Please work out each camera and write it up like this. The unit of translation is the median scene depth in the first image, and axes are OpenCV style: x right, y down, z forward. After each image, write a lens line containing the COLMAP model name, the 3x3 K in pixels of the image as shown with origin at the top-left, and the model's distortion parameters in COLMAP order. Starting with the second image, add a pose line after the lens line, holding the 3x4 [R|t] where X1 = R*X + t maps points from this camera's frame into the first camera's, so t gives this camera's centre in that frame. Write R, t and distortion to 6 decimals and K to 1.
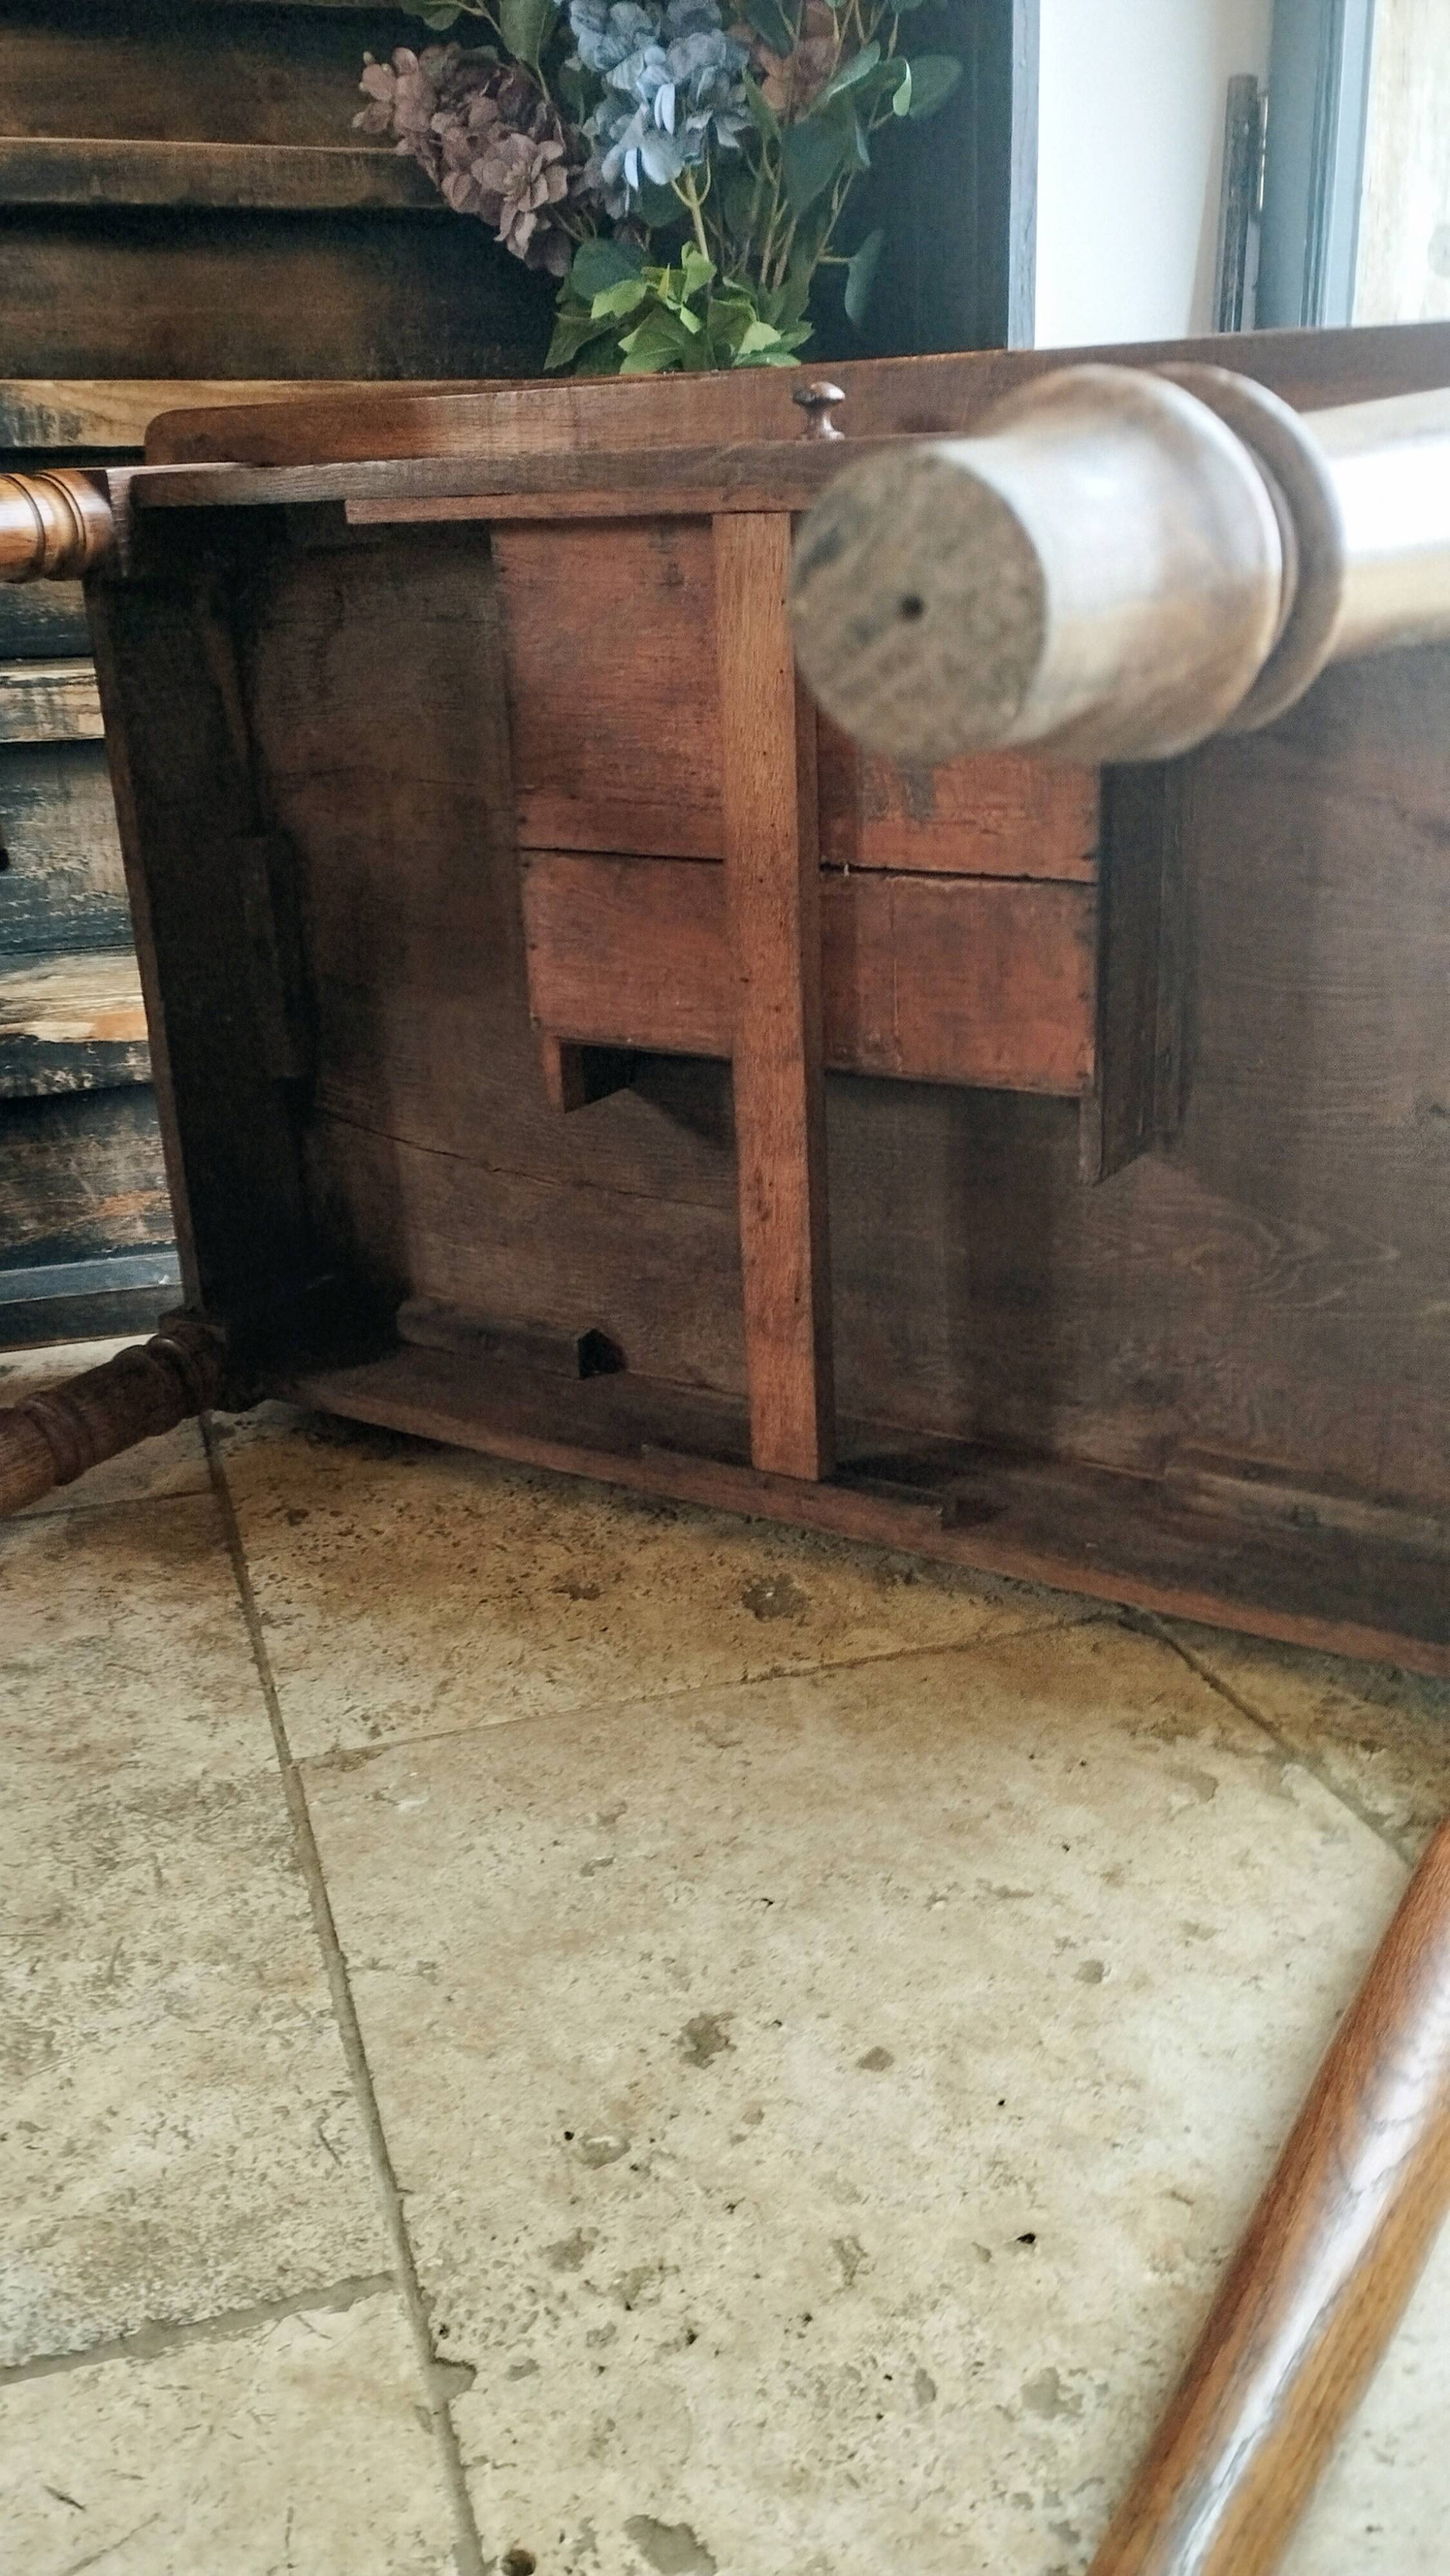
lens RADIAL K [[2152.4, 0, 718.0], [0, 2152.4, 1278.5], [0, 0, 1]] dist [0.072631, -0.087358]
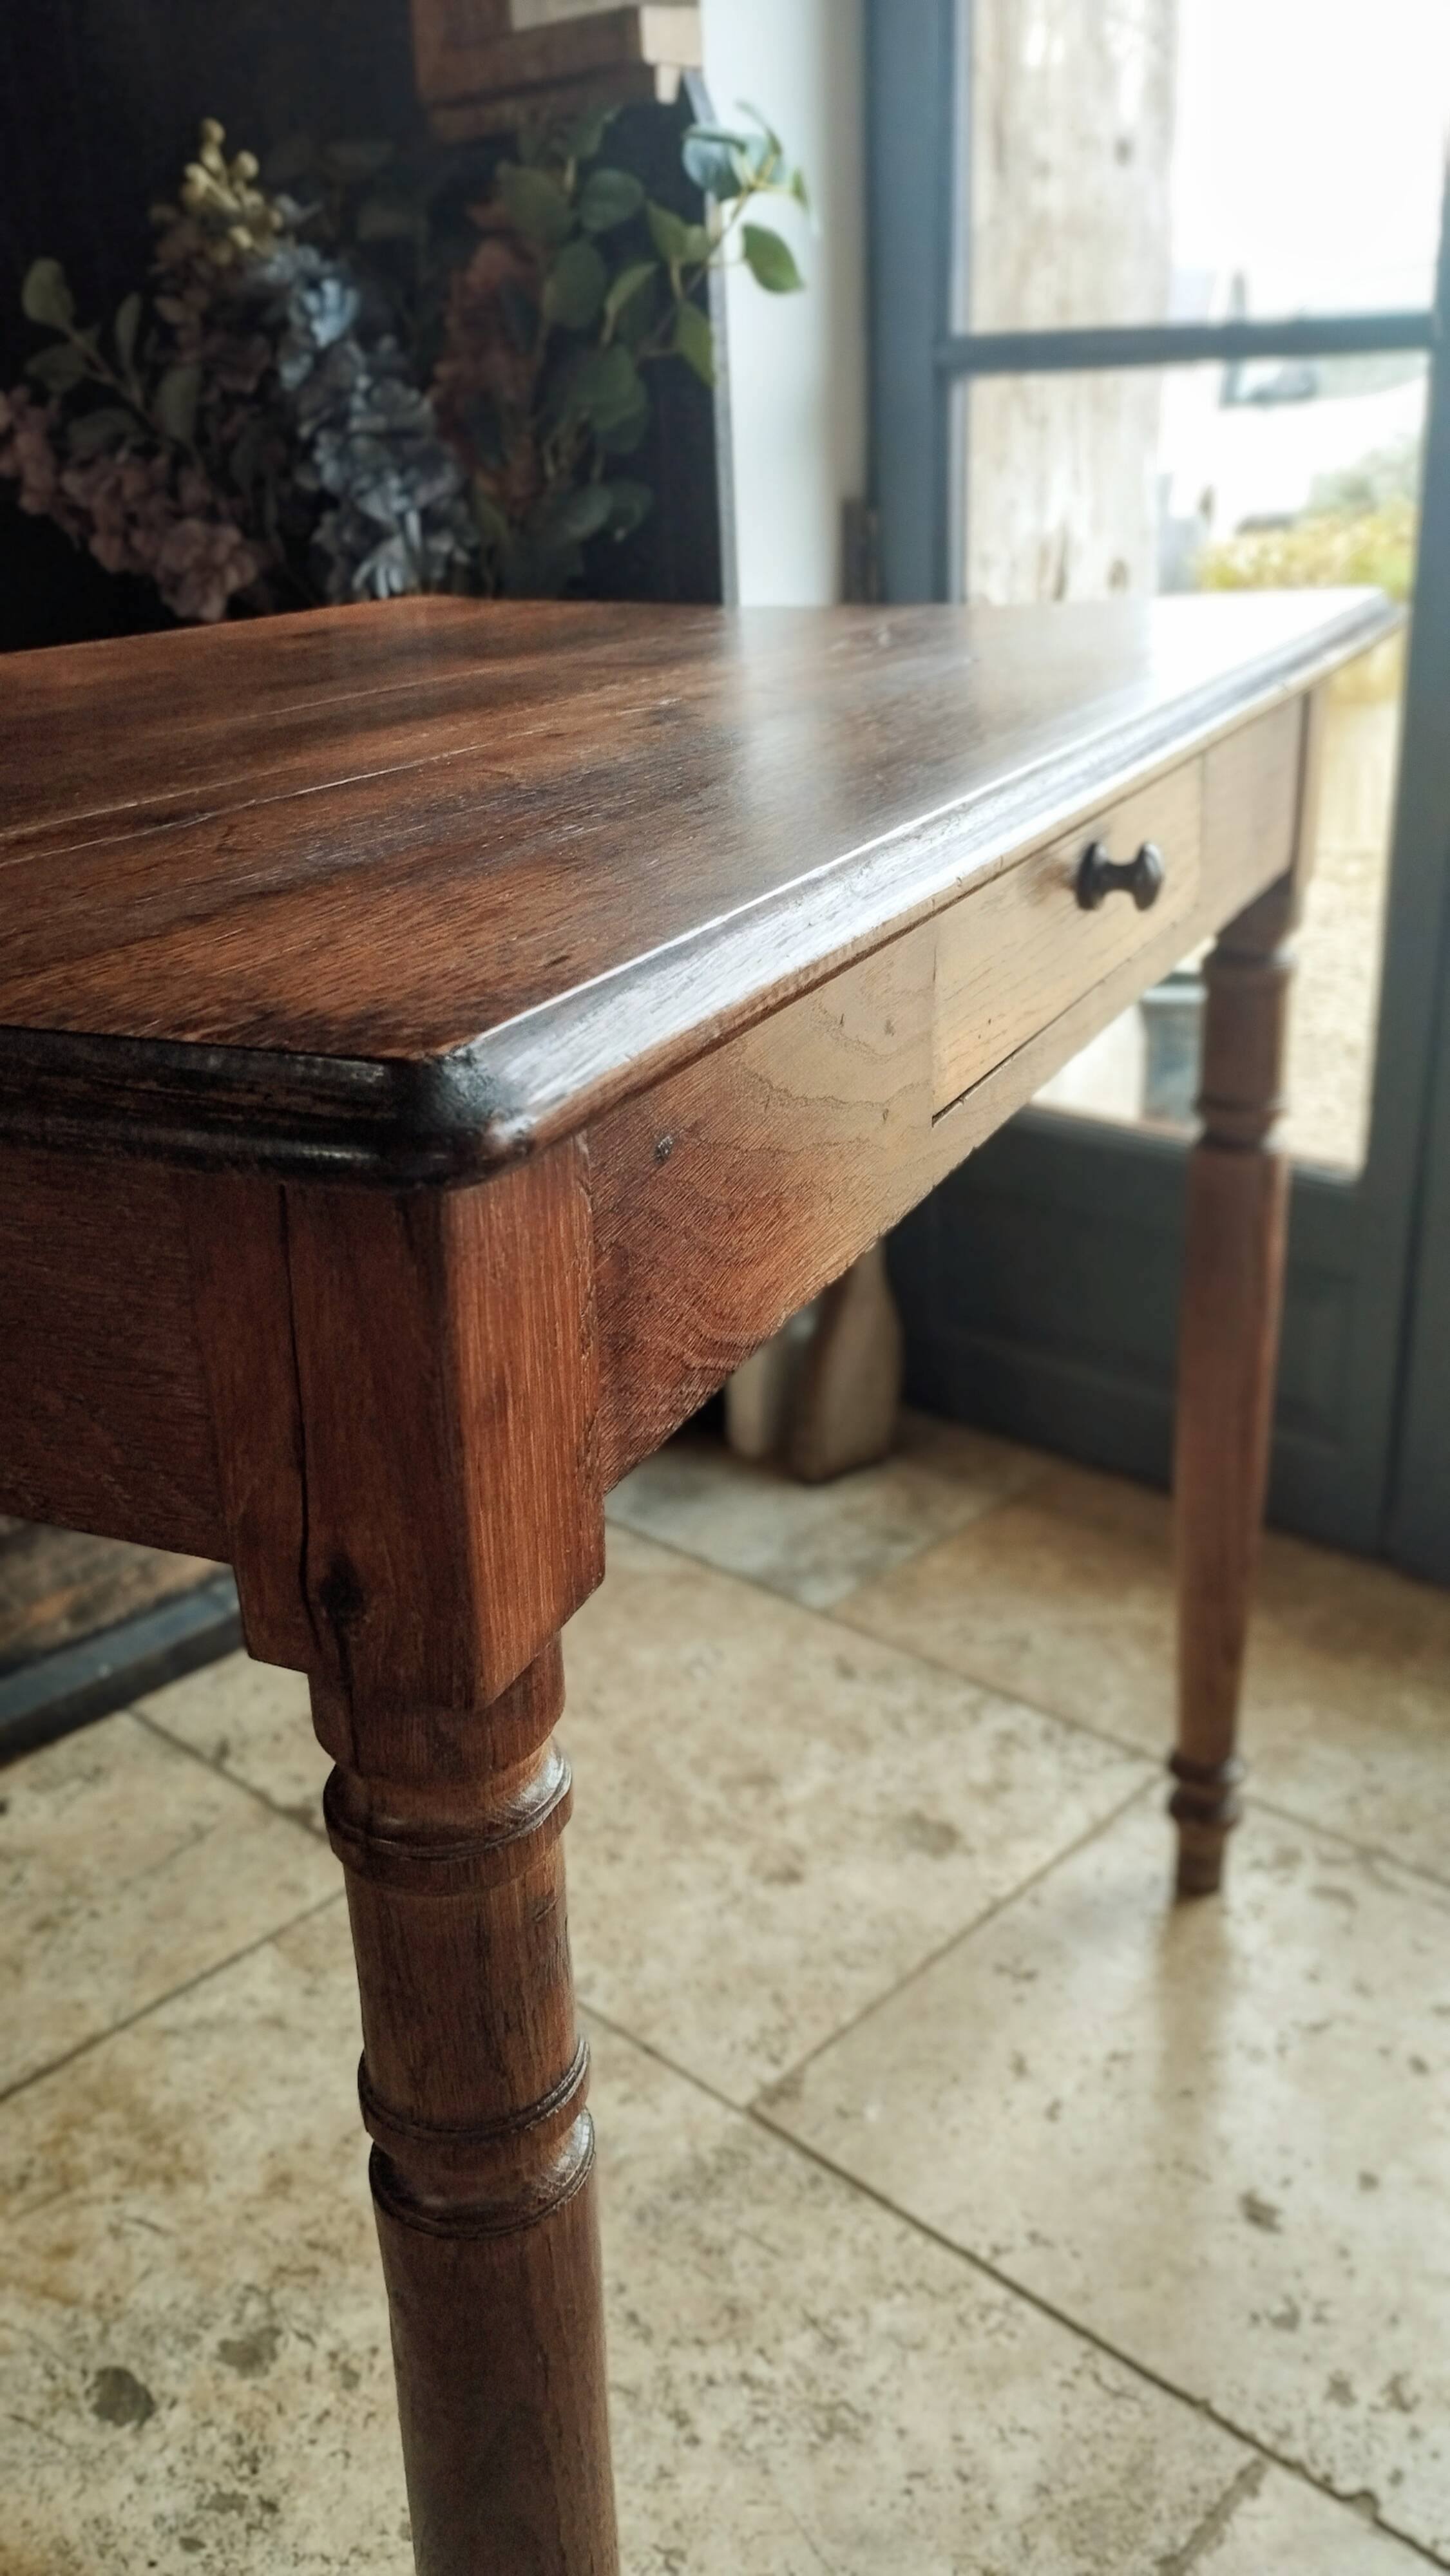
lens RADIAL K [[2160.9, 0, 730.6], [0, 2160.9, 1290.1], [0, 0, 1]] dist [0.073036, -0.096013]
pose [[0.870950, -0.186815, 0.454474, -0.871845], [0.167529, 0.982387, 0.082767, -0.426773], [-0.461931, 0.004052, 0.886907, -0.101249]]
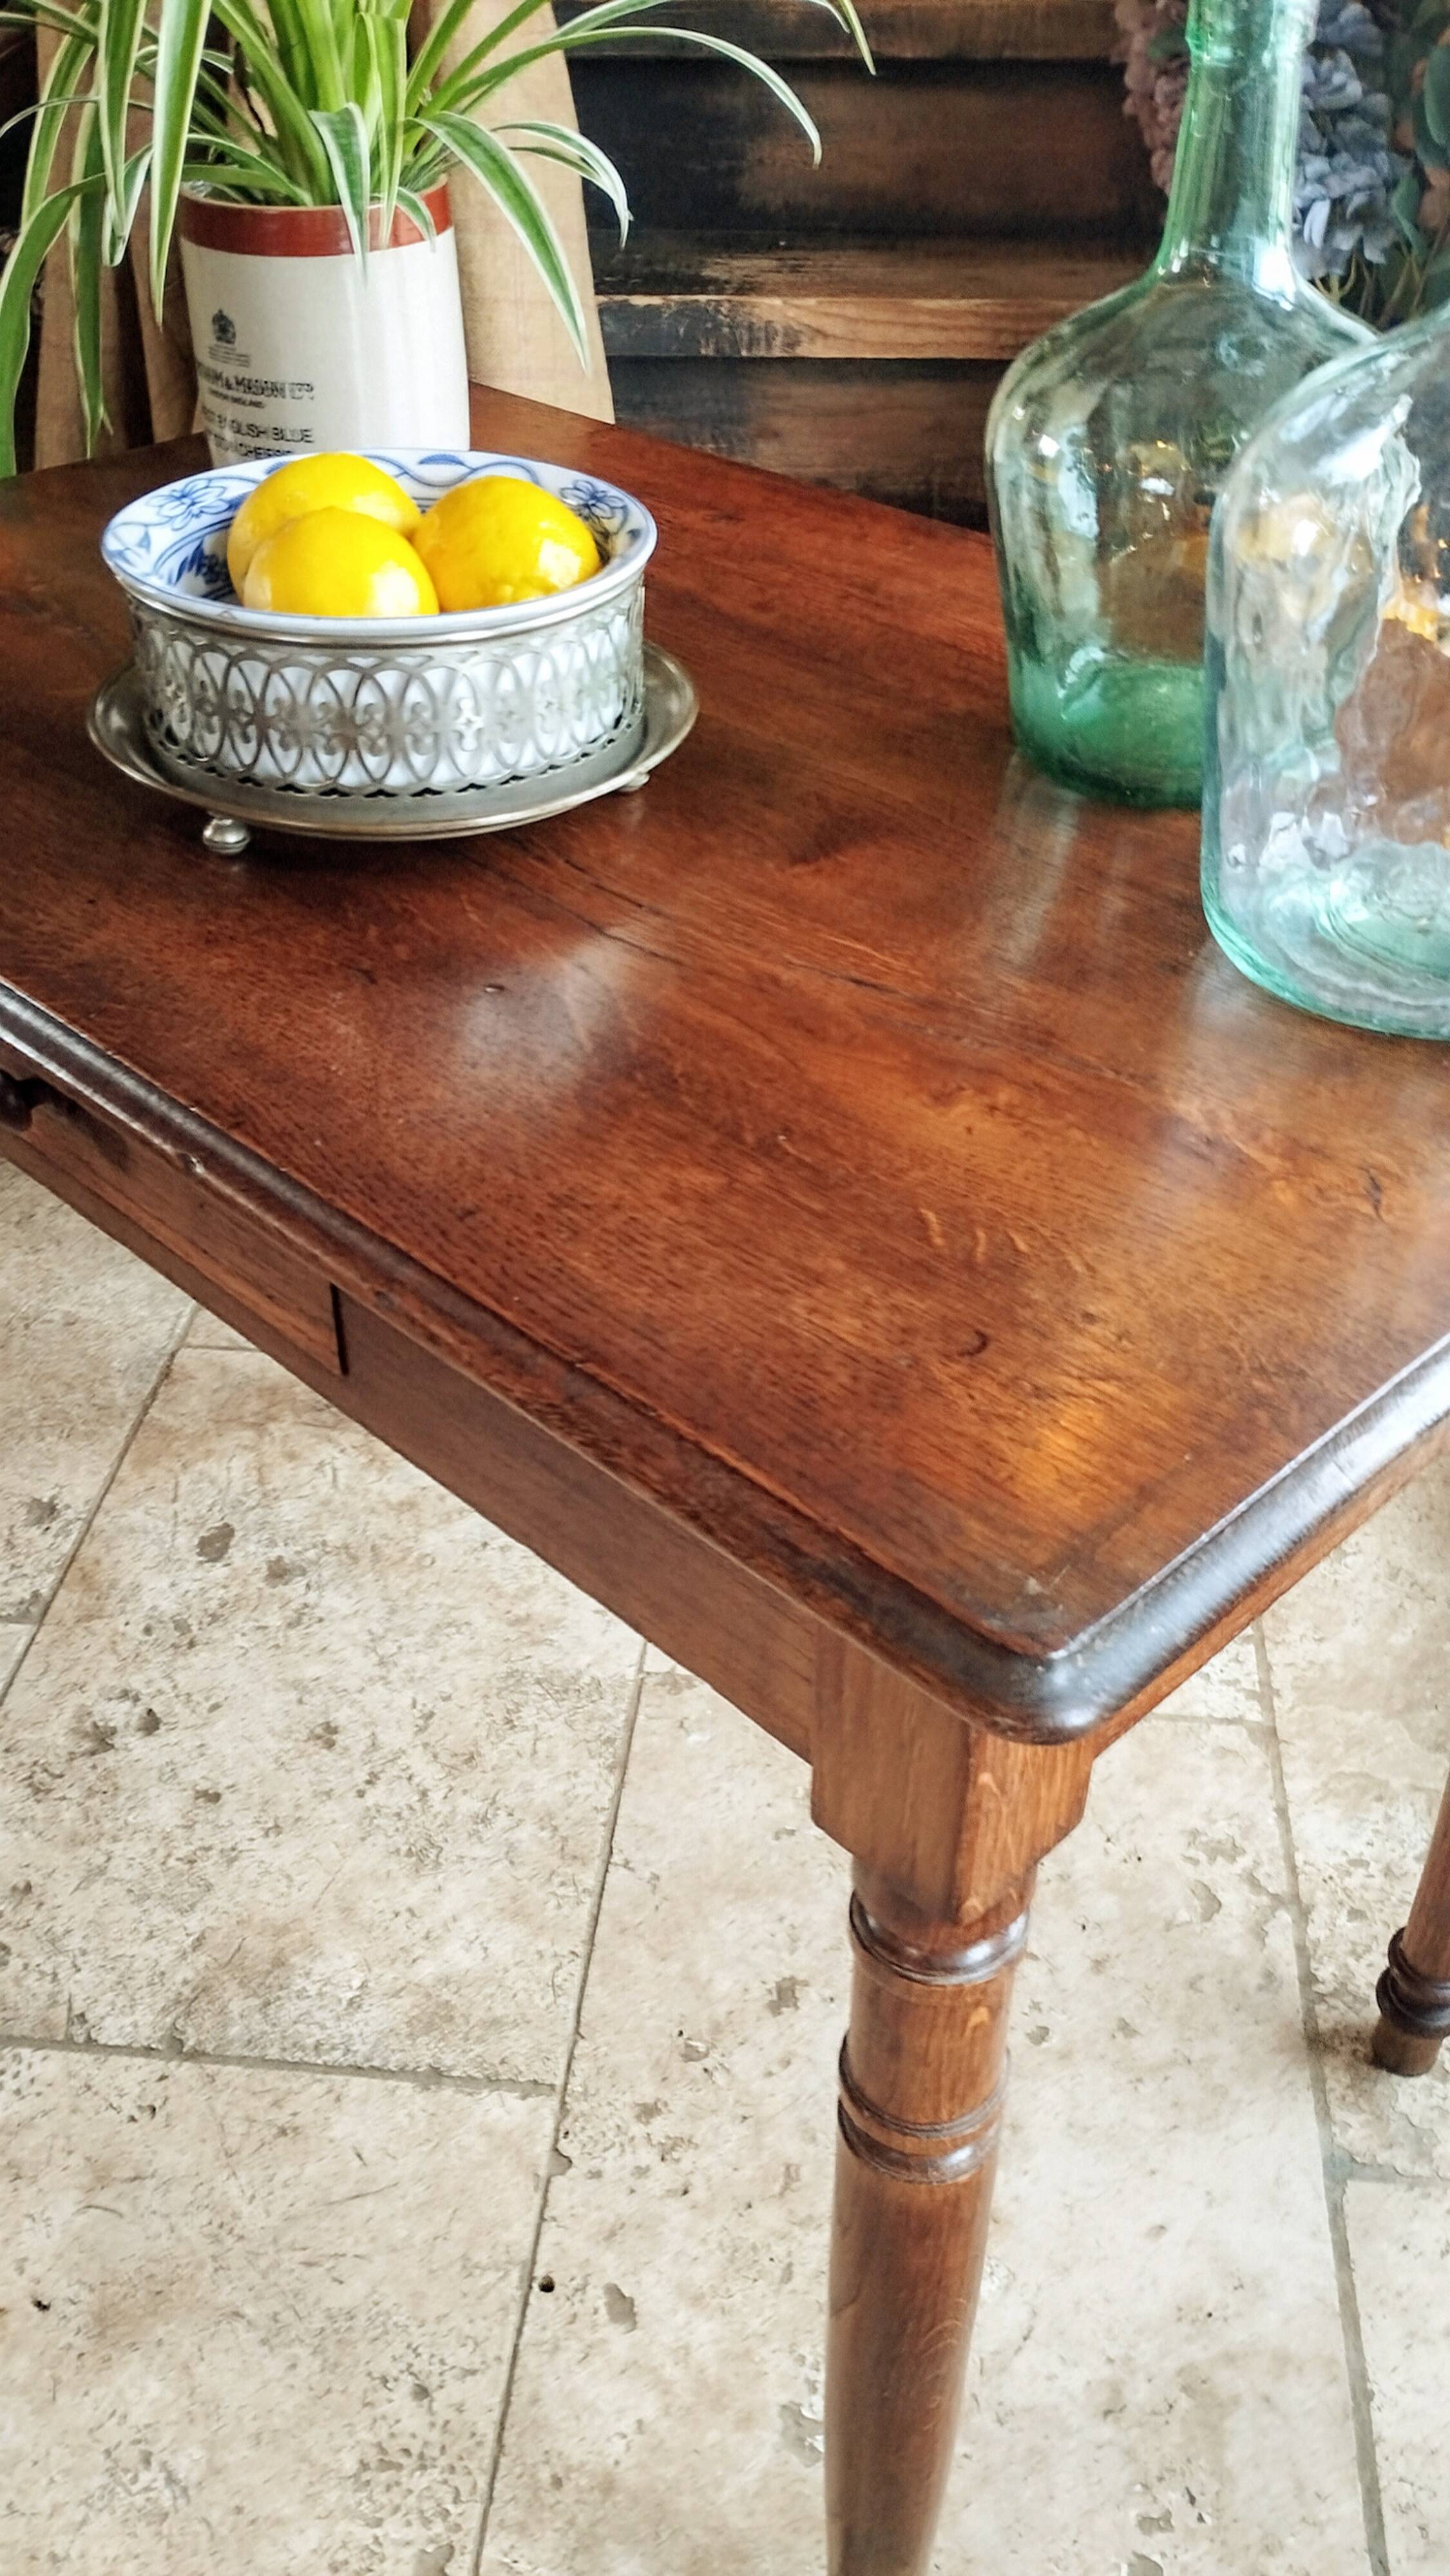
lens RADIAL K [[2160.9, 0, 715.4], [0, 2160.9, 1295.4], [0, 0, 1]] dist [0.073036, -0.096013]
pose [[0.915034, 0.260552, -0.307937, 0.328475], [-0.146077, 0.925622, 0.349121, -0.736480], [0.375997, -0.274476, 0.885036, -0.342938]]
